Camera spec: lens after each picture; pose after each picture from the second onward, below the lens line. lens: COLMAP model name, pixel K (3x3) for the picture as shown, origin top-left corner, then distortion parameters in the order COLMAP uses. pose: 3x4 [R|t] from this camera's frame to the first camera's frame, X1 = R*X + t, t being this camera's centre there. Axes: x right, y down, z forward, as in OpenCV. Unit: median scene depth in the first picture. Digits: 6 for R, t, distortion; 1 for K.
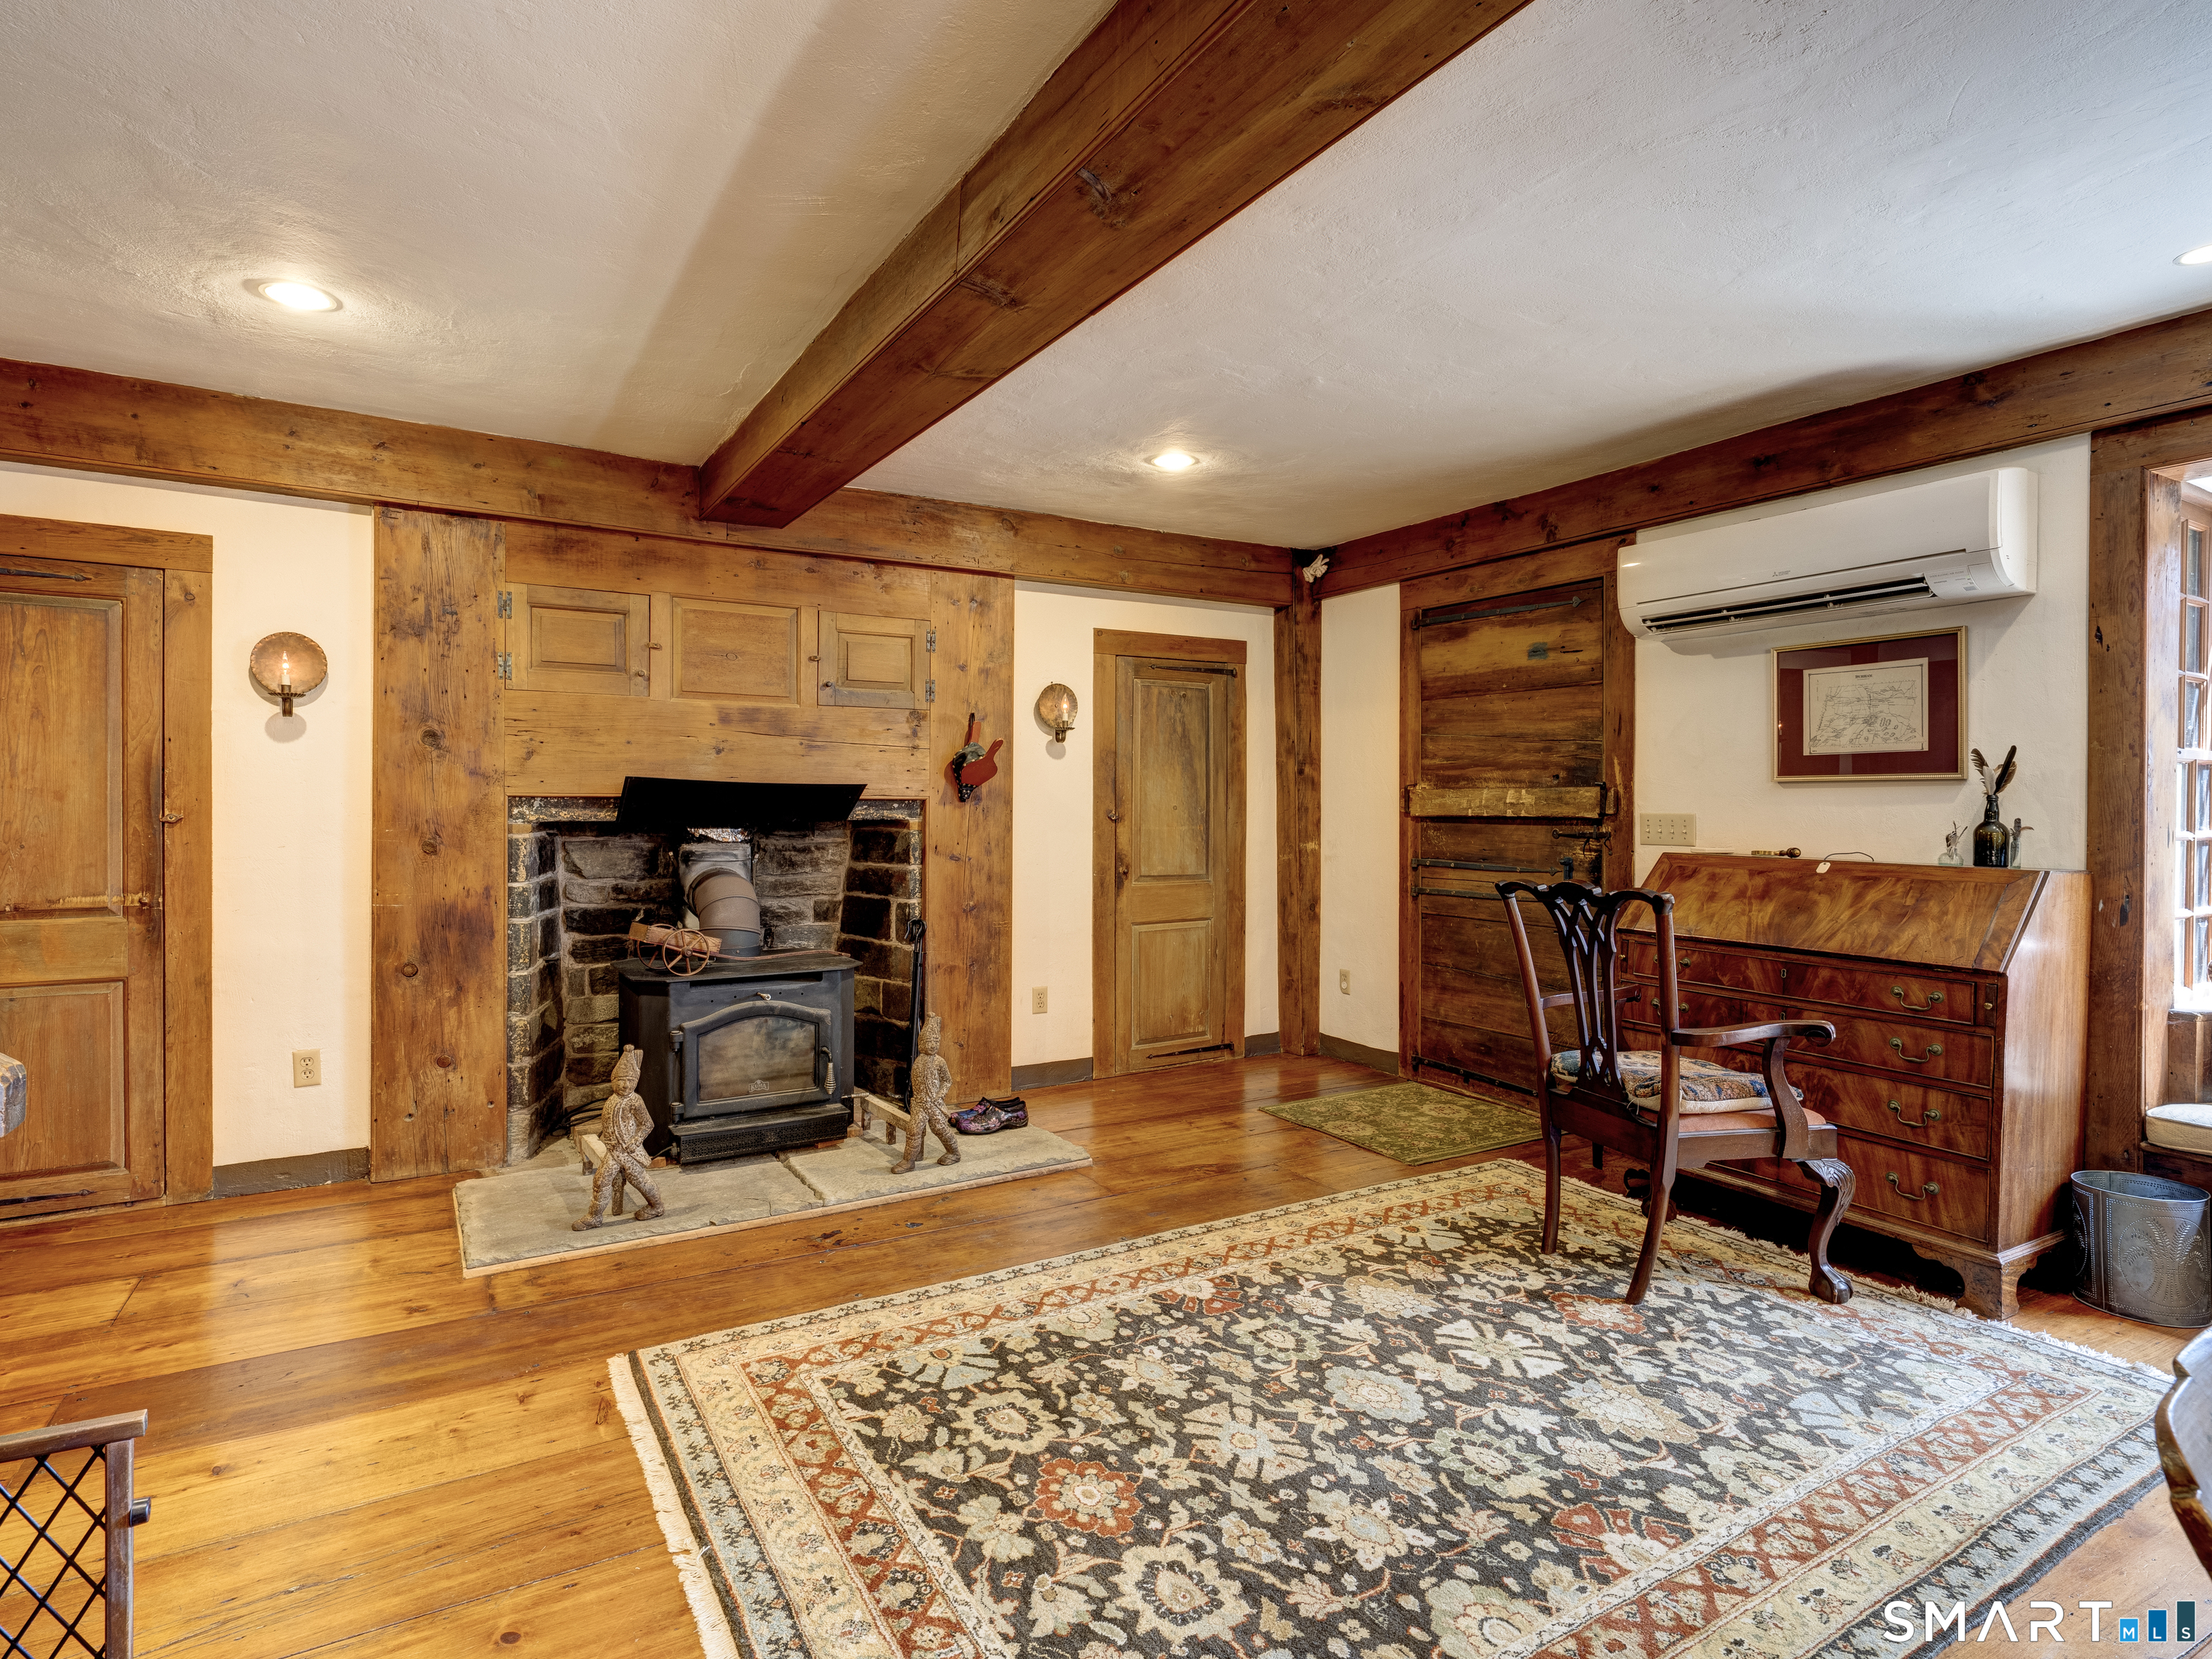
lens RADIAL K [[1123.1, 0, 1107.9], [0, 1123.1, 814.0], [0, 0, 1]] dist [-0.002923, -0.000426]
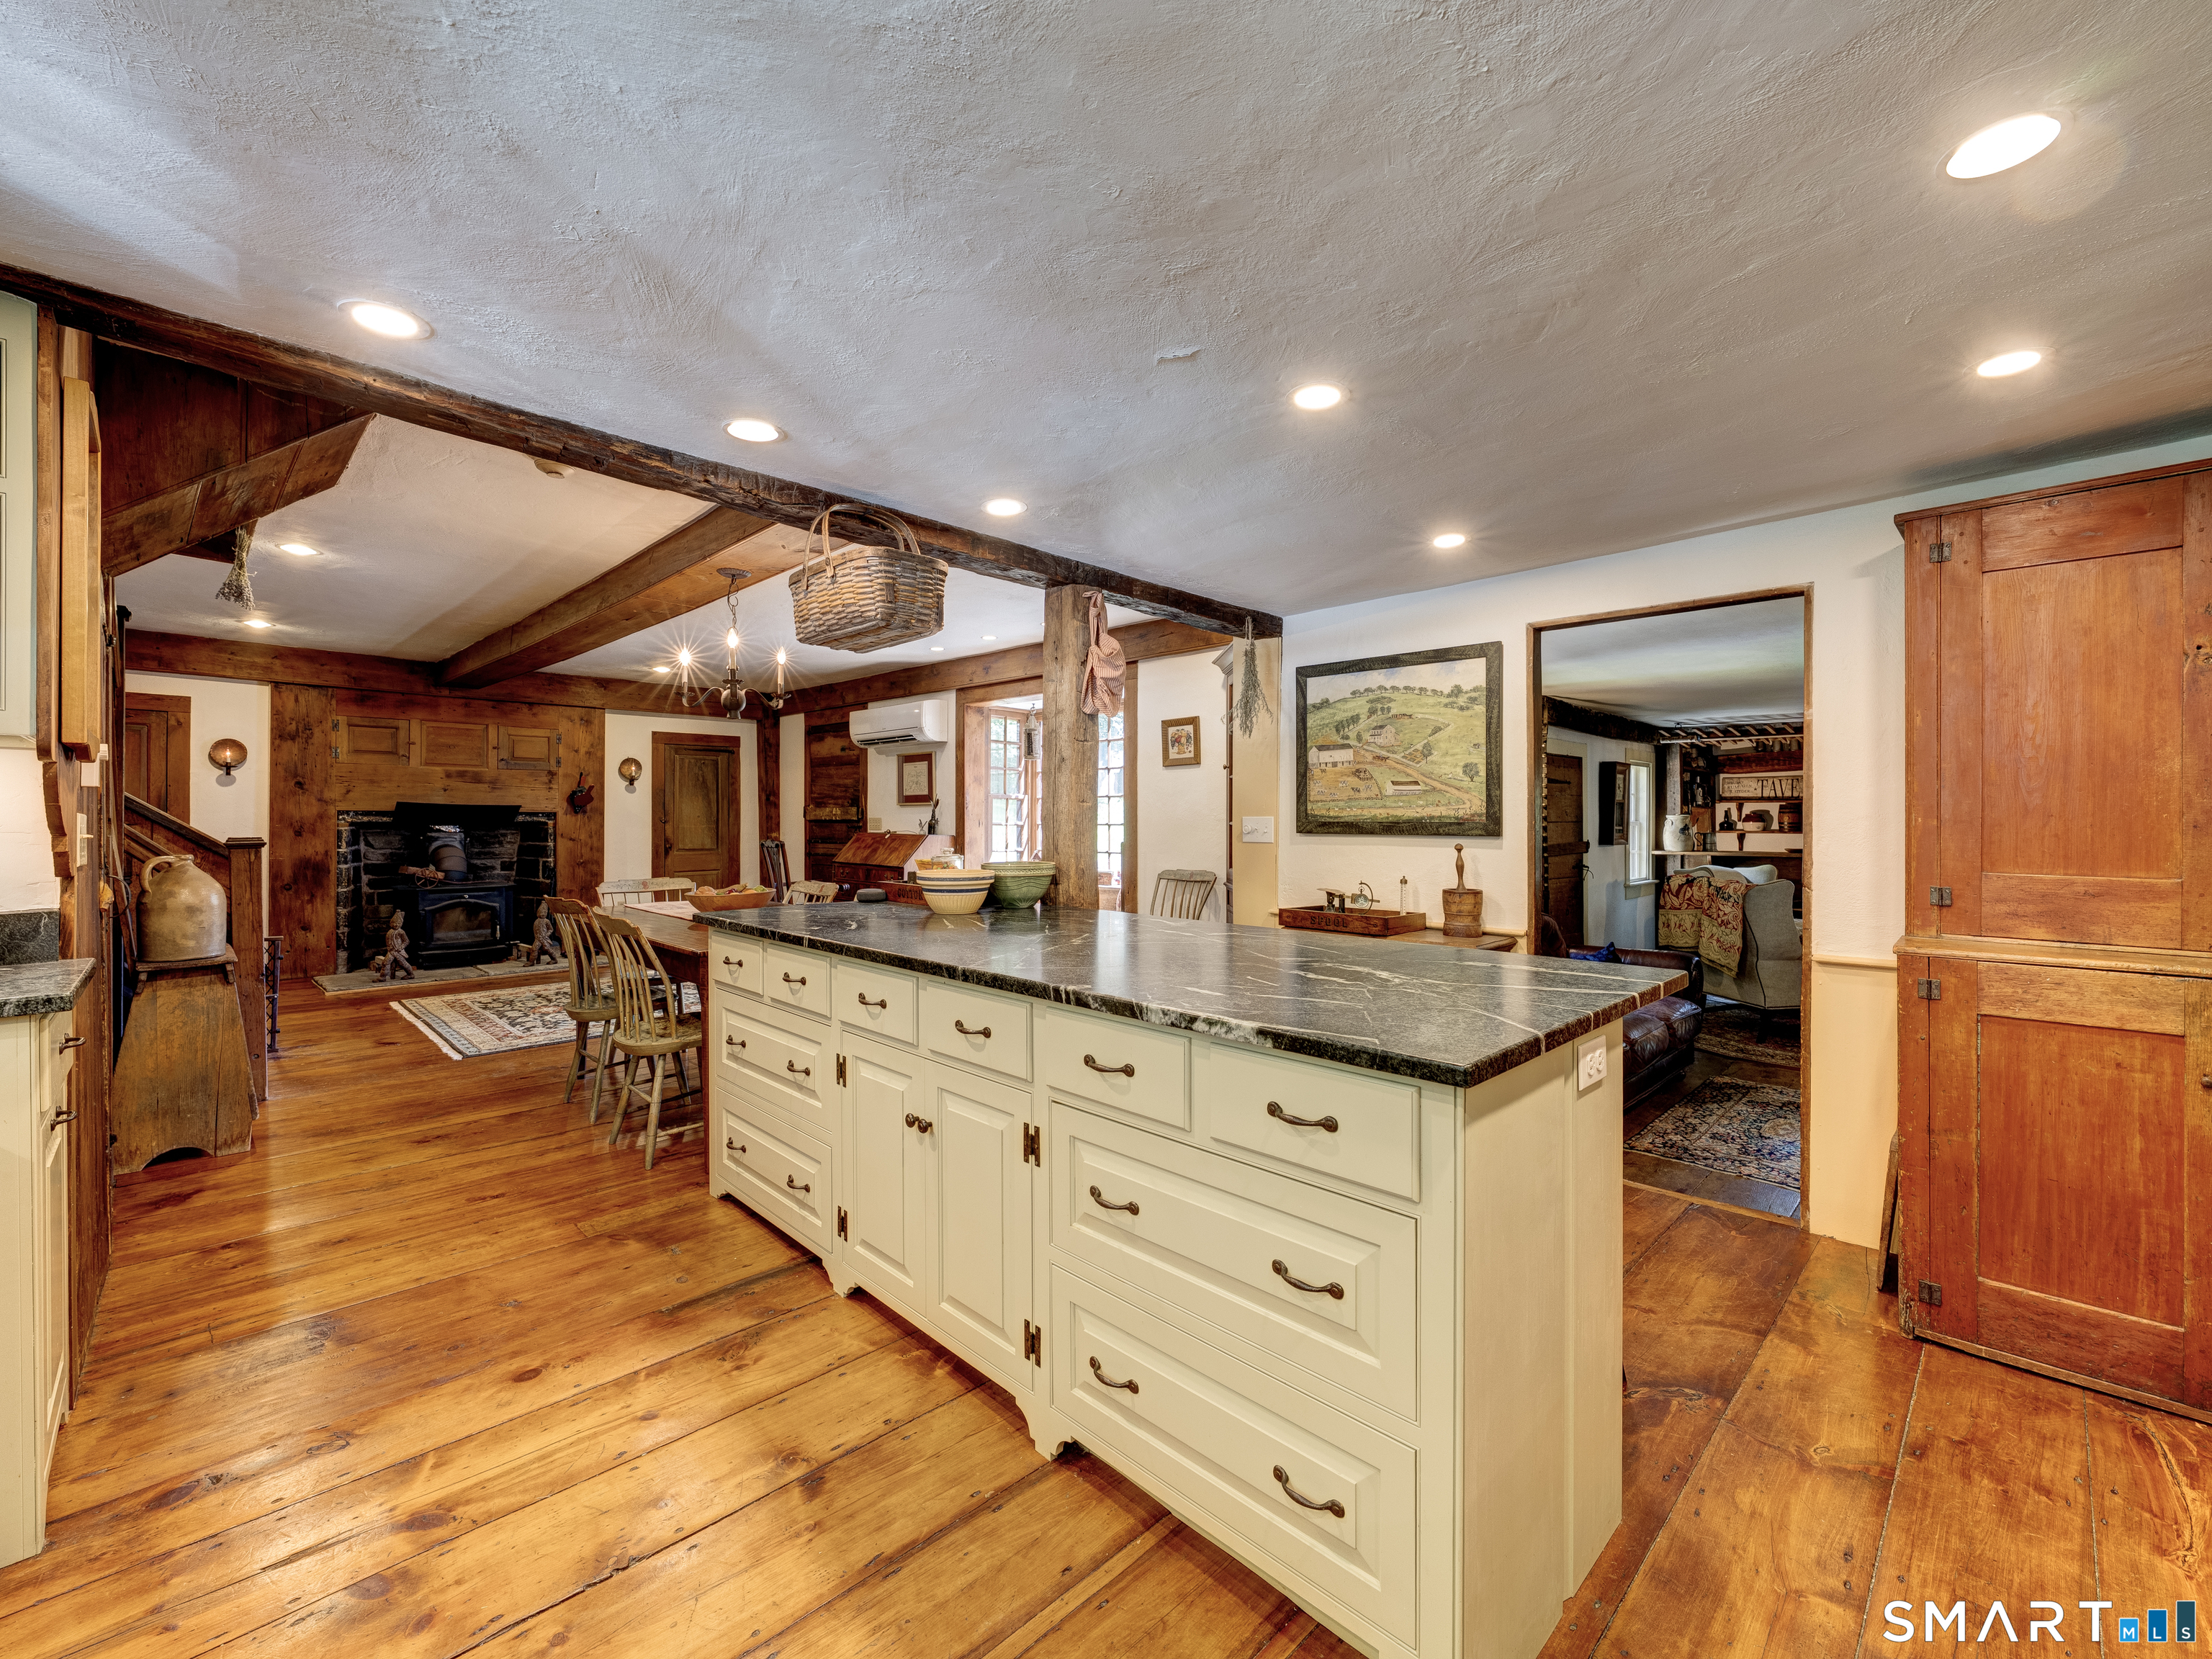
lens RADIAL K [[932.3, 0, 1112.5], [0, 932.3, 821.5], [0, 0, 1]] dist [-0.011040, -0.000150]
pose [[0.968481, -0.002488, 0.249077, 0.476225], [0.004372, 0.999966, -0.007012, 0.024317], [-0.249051, 0.007880, 0.968458, -1.106713]]
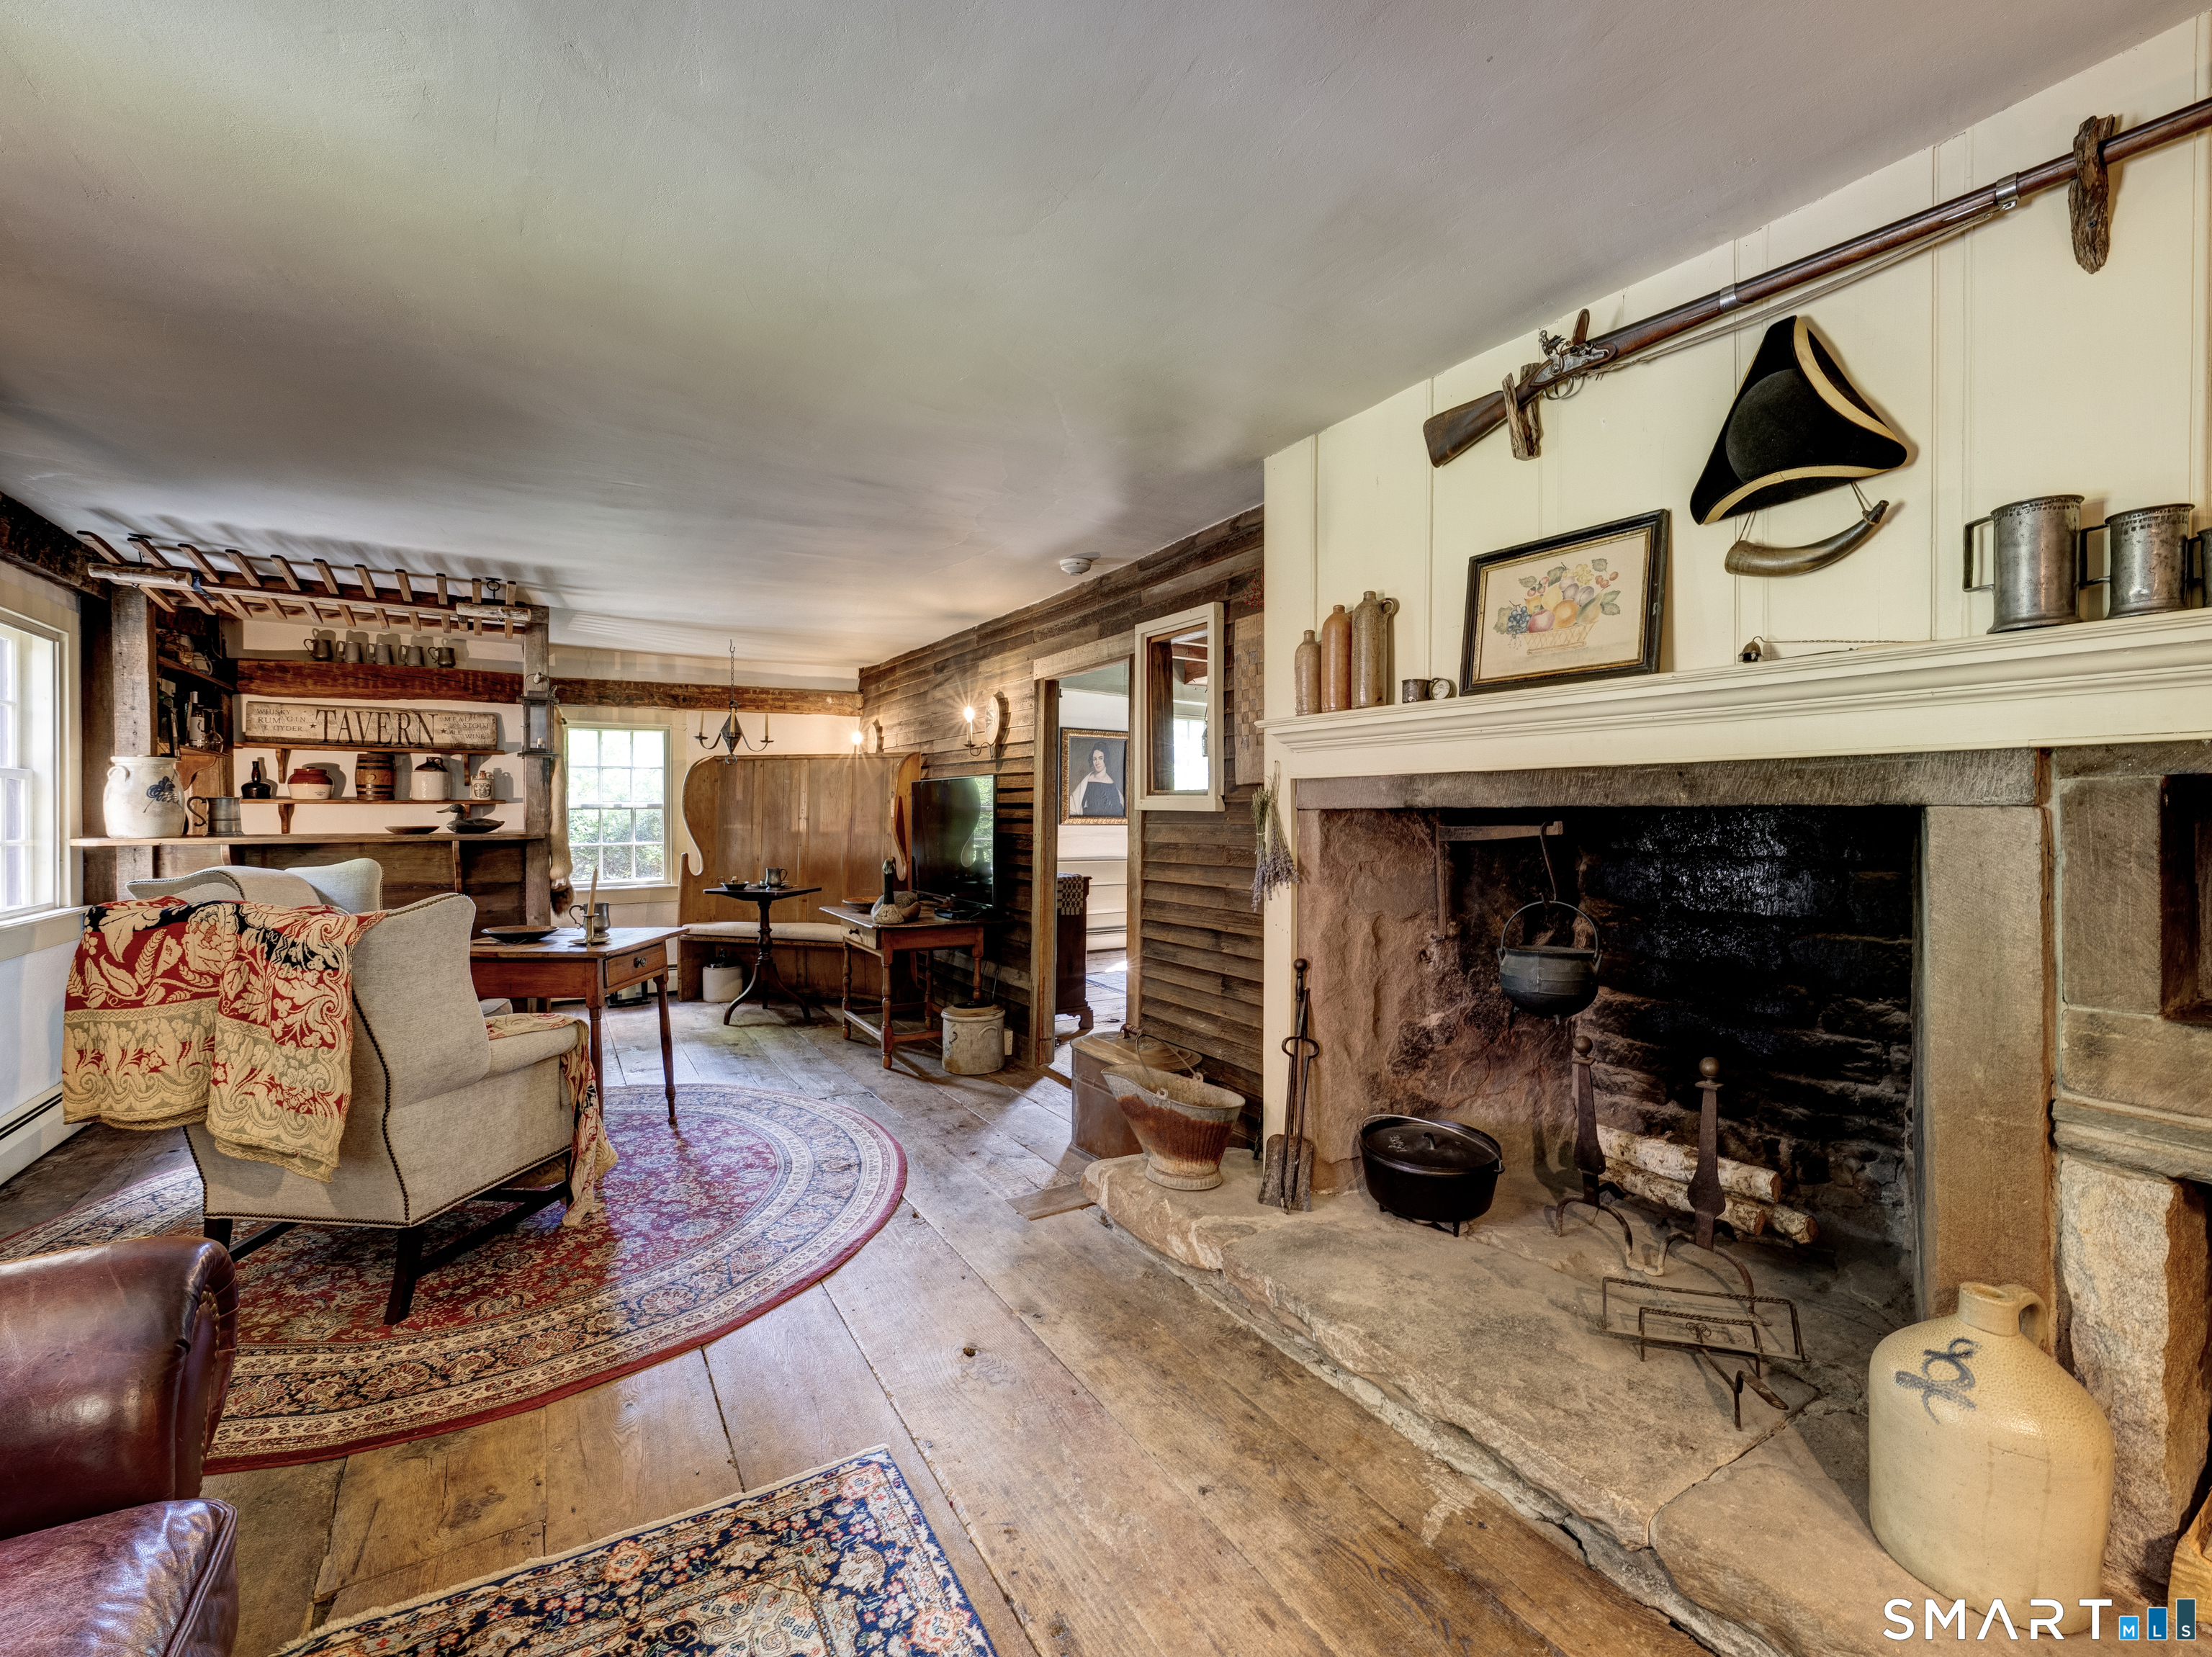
lens RADIAL K [[979.9, 0, 1112.0], [0, 979.9, 817.4], [0, 0, 1]] dist [-0.001982, -0.000429]
pose [[0.001524, -0.012869, 0.999916, 2.299008], [0.011655, 0.999849, 0.012850, 0.108807], [-0.999931, 0.011635, 0.001674, 0.624221]]
